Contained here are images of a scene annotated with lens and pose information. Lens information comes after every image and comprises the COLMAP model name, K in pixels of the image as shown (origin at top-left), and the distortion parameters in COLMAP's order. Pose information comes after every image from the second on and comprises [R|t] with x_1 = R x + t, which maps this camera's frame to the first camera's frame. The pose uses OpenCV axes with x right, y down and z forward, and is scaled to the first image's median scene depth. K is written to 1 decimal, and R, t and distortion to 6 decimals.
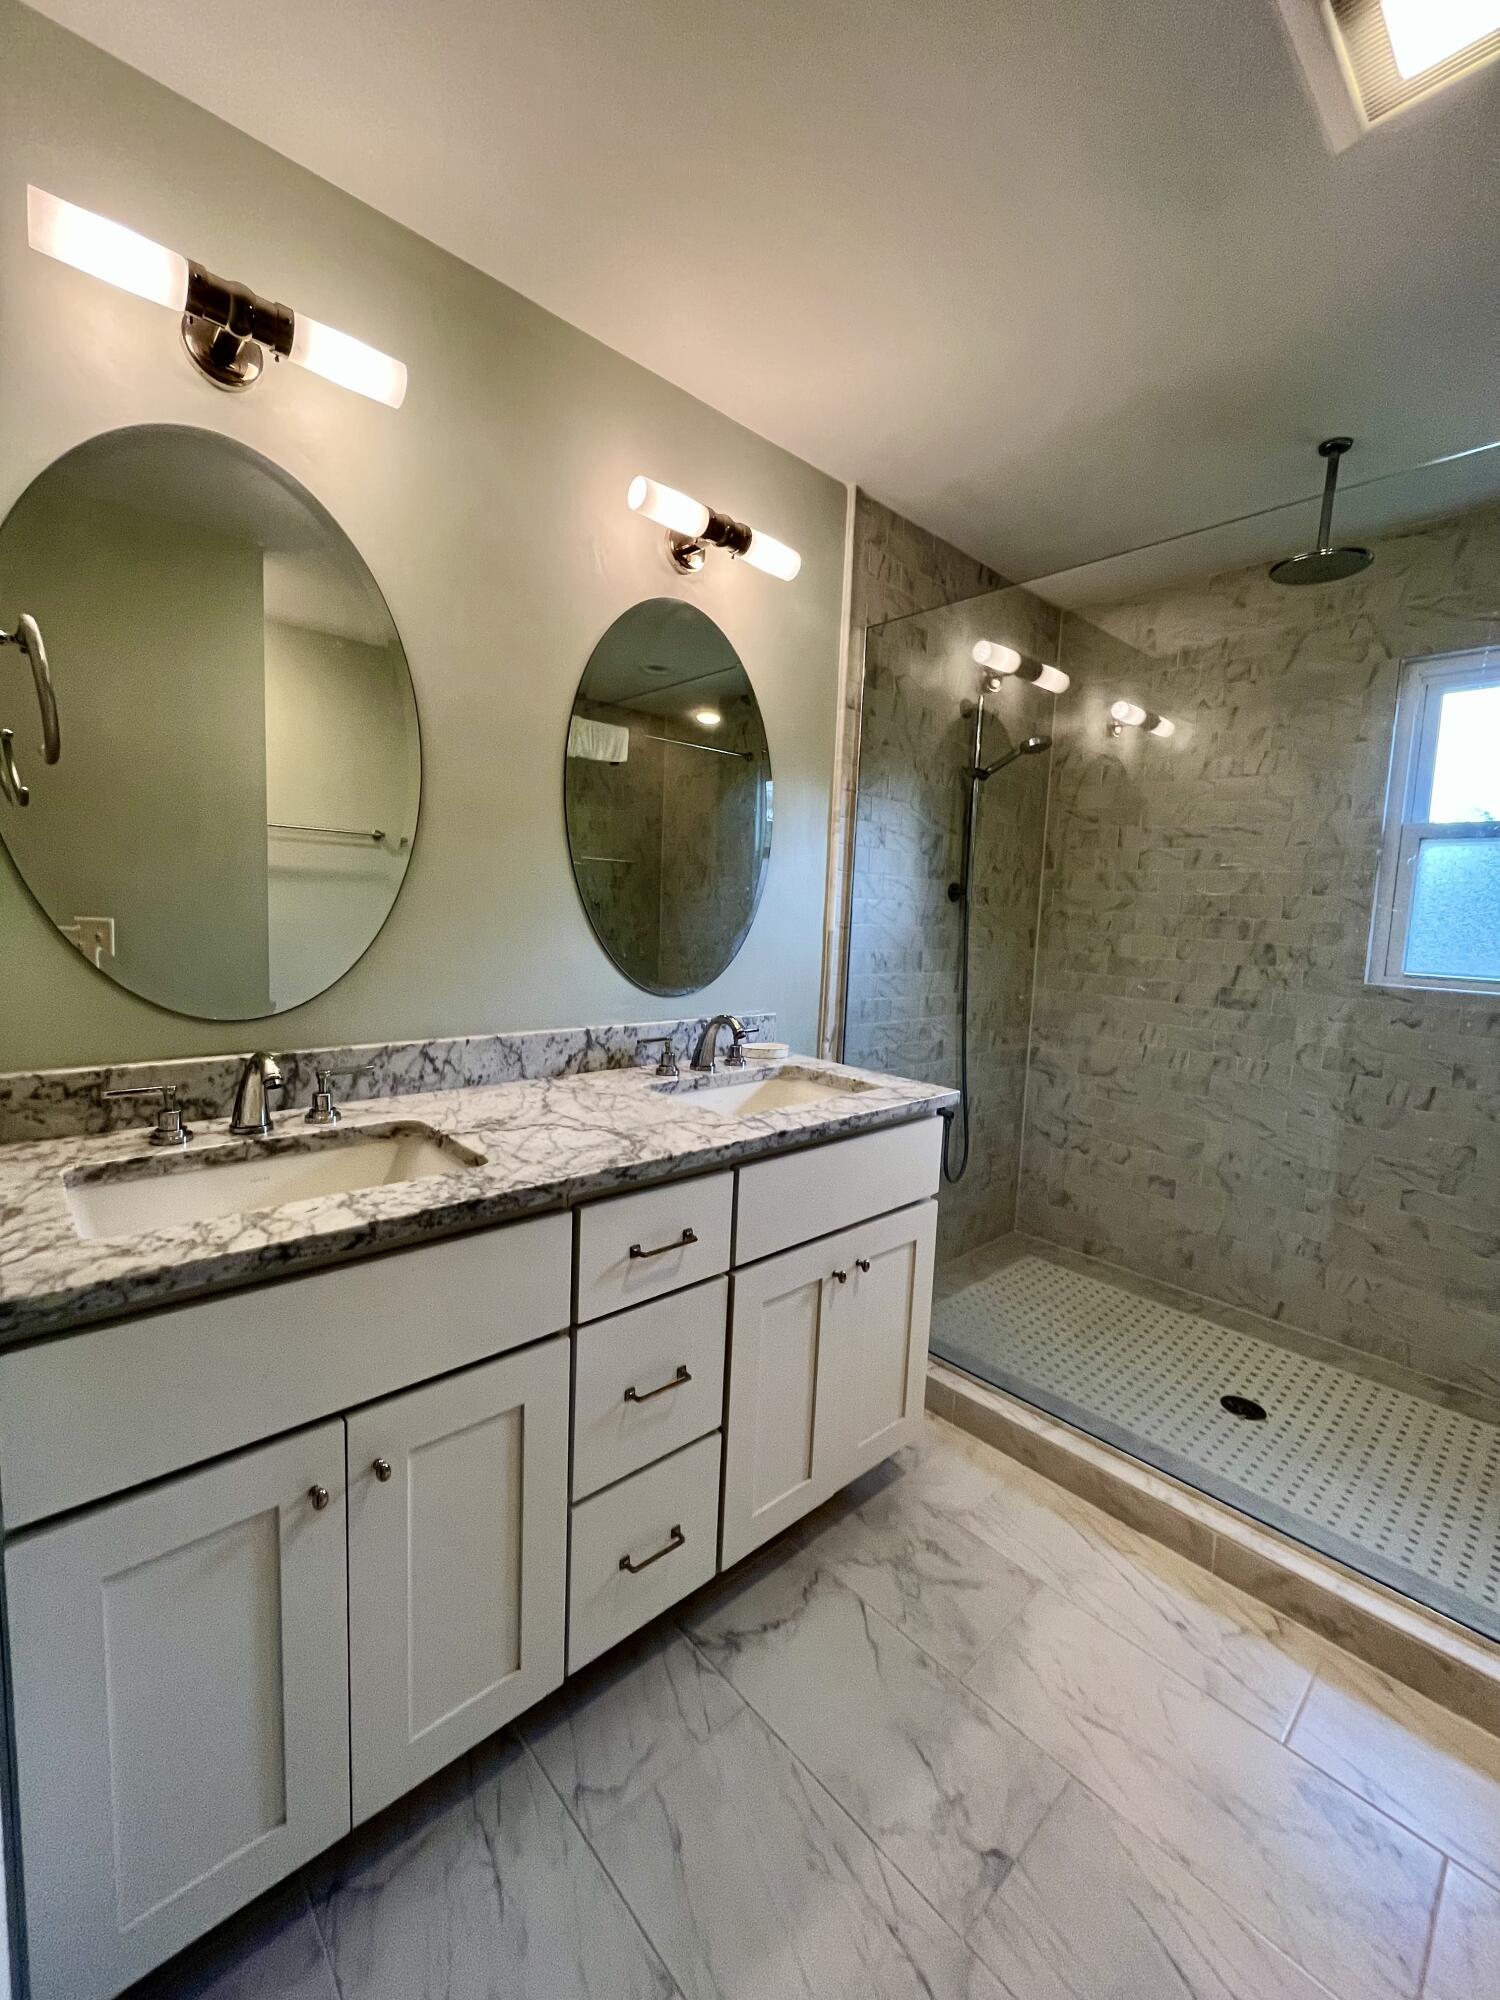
lens RADIAL K [[813.8, 0, 748.7], [0, 813.8, 995.8], [0, 0, 1]] dist [-0.004812, 0.000468]
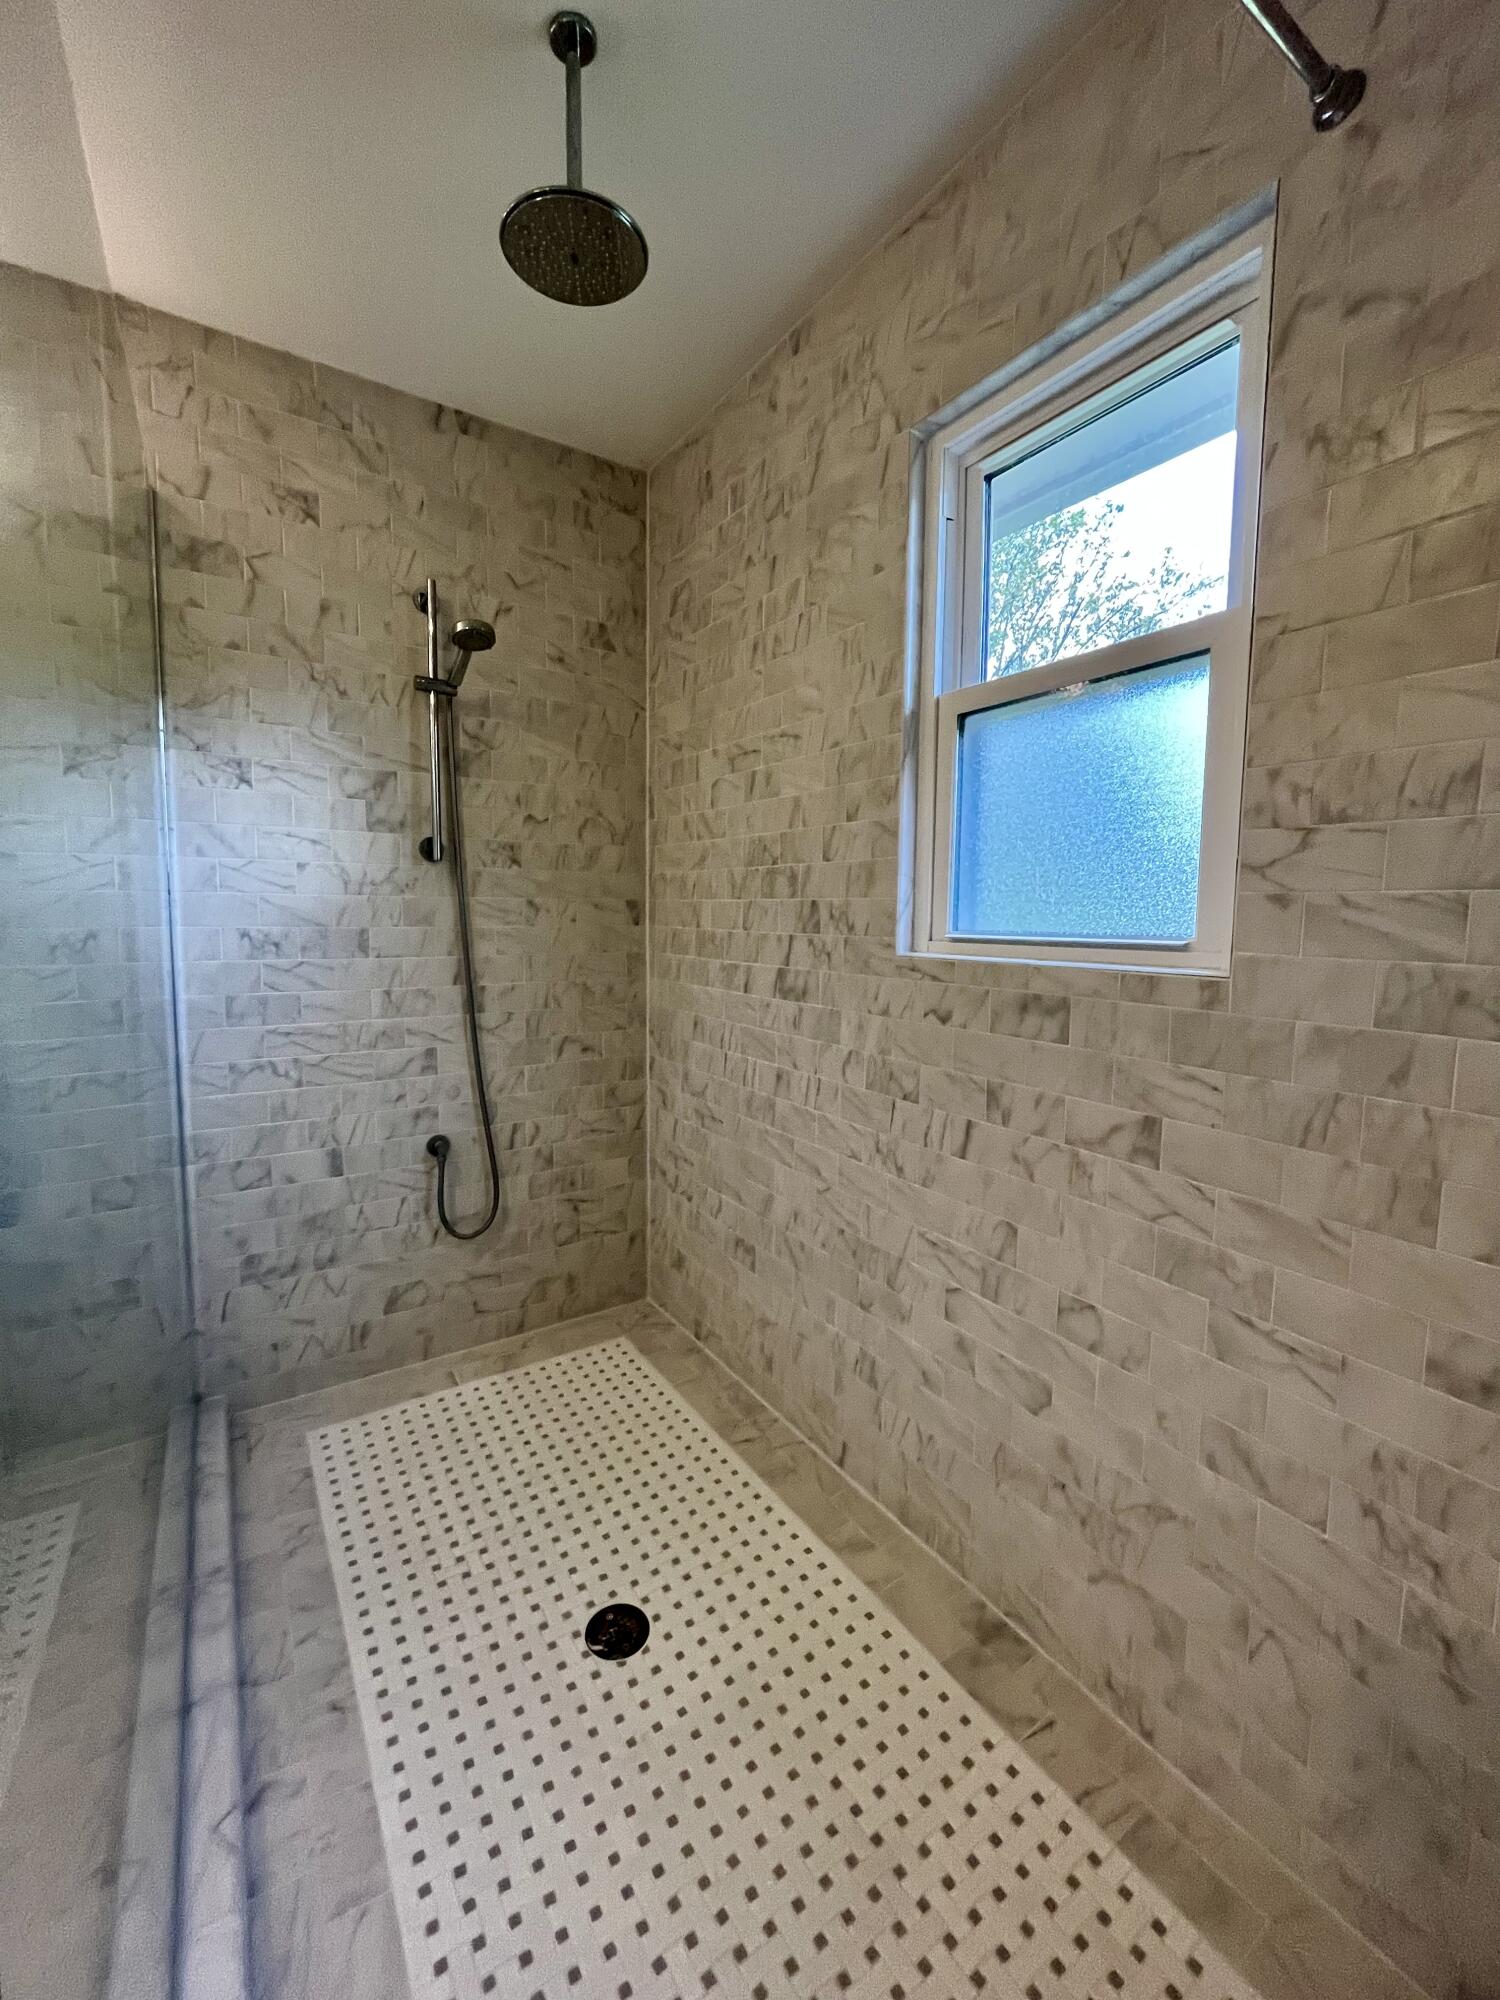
lens RADIAL K [[813.8, 0, 751.0], [0, 813.8, 995.2], [0, 0, 1]] dist [-0.004812, 0.000468]
pose [[0.985883, -0.017834, -0.166483, 0.685180], [0.015790, 0.999783, -0.013593, 0.021433], [0.166690, 0.010772, 0.985951, 0.326119]]
